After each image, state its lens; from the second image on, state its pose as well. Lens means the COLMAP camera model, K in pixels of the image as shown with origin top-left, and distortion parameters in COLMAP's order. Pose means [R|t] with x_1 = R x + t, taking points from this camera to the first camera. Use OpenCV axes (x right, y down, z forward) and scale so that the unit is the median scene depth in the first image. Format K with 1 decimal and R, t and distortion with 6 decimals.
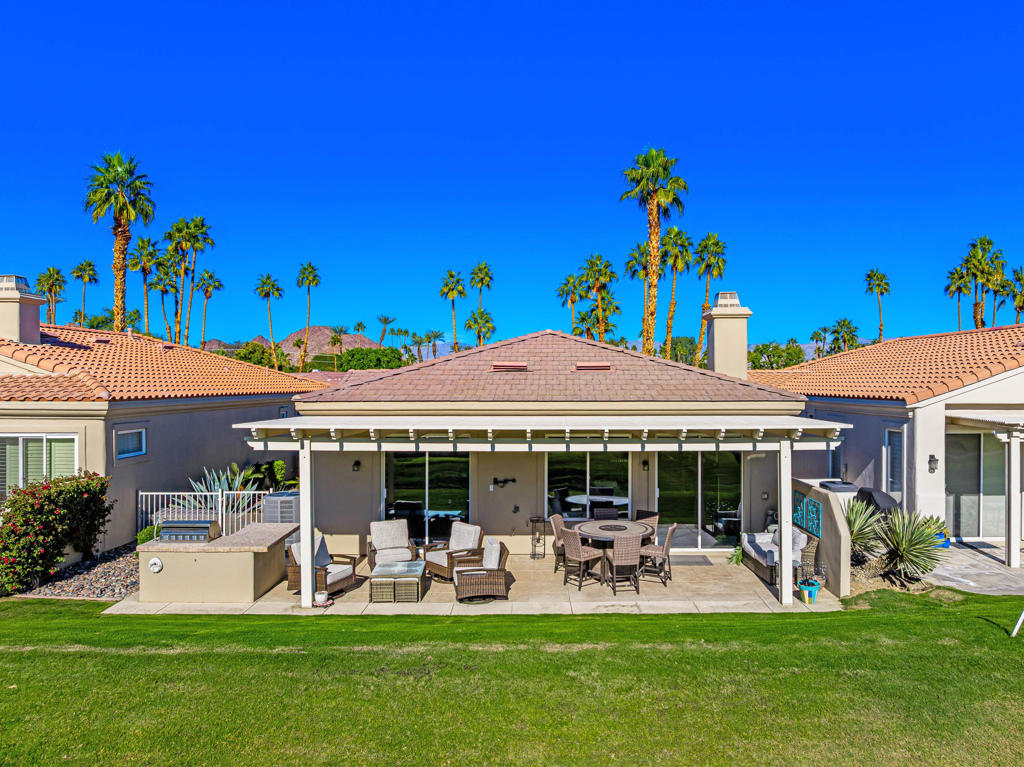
lens RADIAL K [[742.9, 0, 555.2], [0, 742.9, 383.0], [0, 0, 1]] dist [-0.034052, -0.001593]
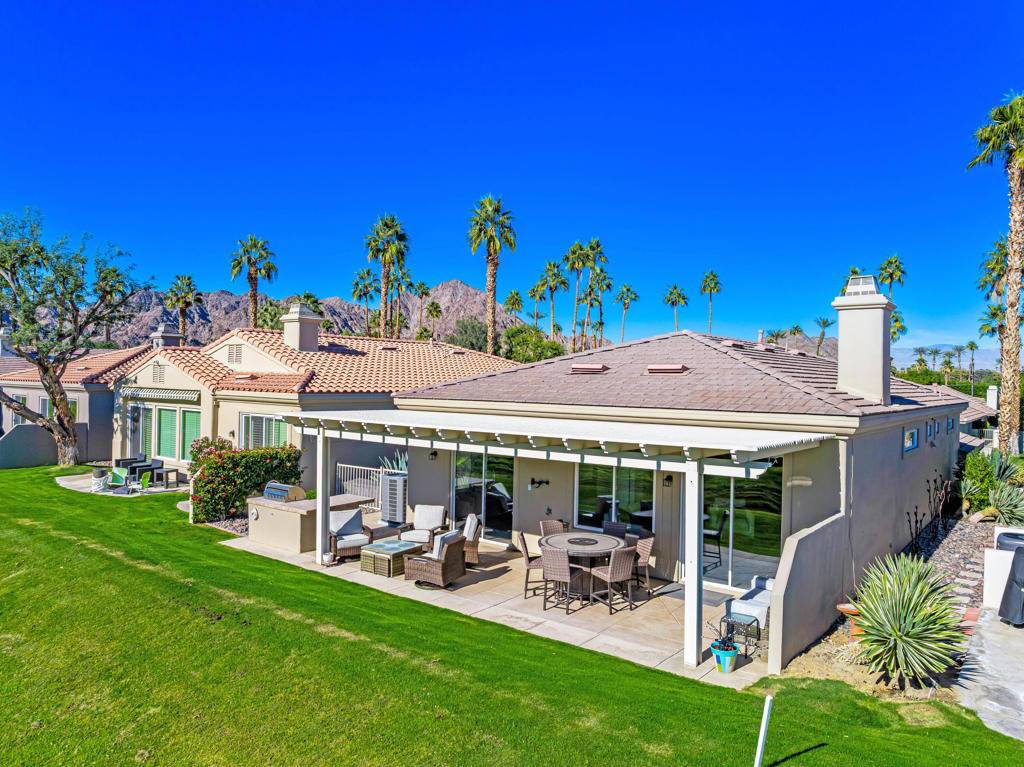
lens RADIAL K [[719.0, 0, 512.0], [0, 719.0, 383.5], [0, 0, 1]] dist [-0.035612, -0.002054]
pose [[0.776542, 0.016407, -0.629852, 0.639759], [-0.018781, 0.999819, 0.002889, -0.005286], [0.629786, 0.009586, 0.776709, 0.267058]]
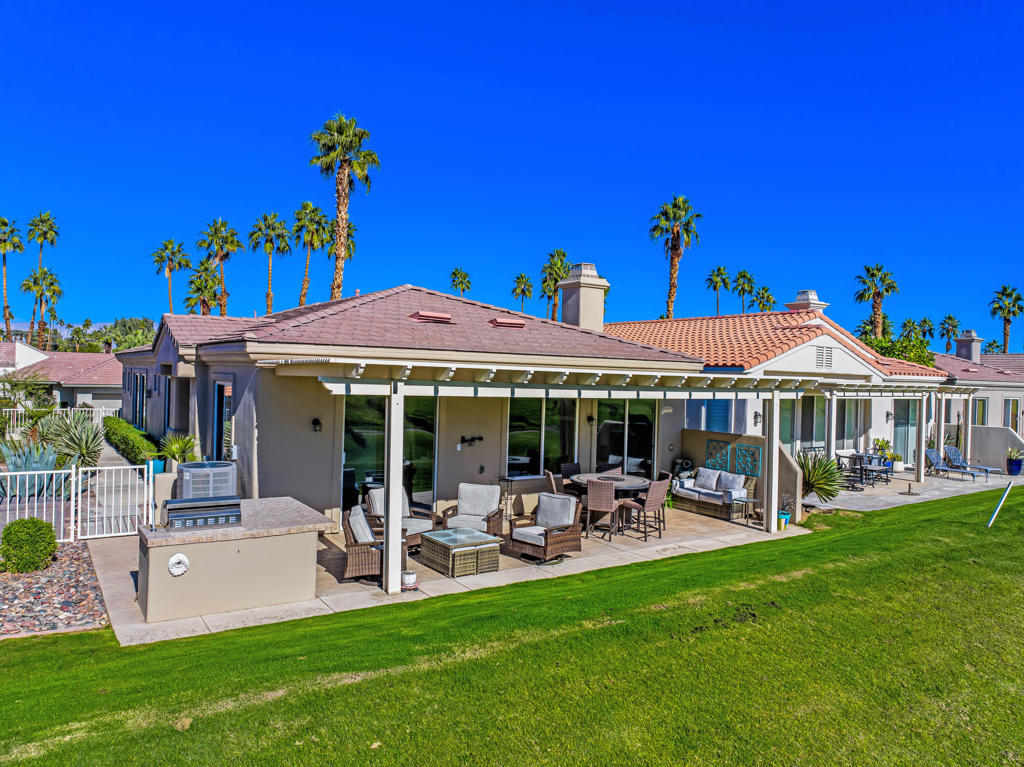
lens RADIAL K [[719.0, 0, 512.0], [0, 719.0, 383.5], [0, 0, 1]] dist [-0.035612, -0.002054]
pose [[0.837455, 0.017938, 0.546212, -0.636934], [-0.026853, 0.999605, 0.008344, 0.067289], [-0.545846, -0.021655, 0.837606, 0.284436]]
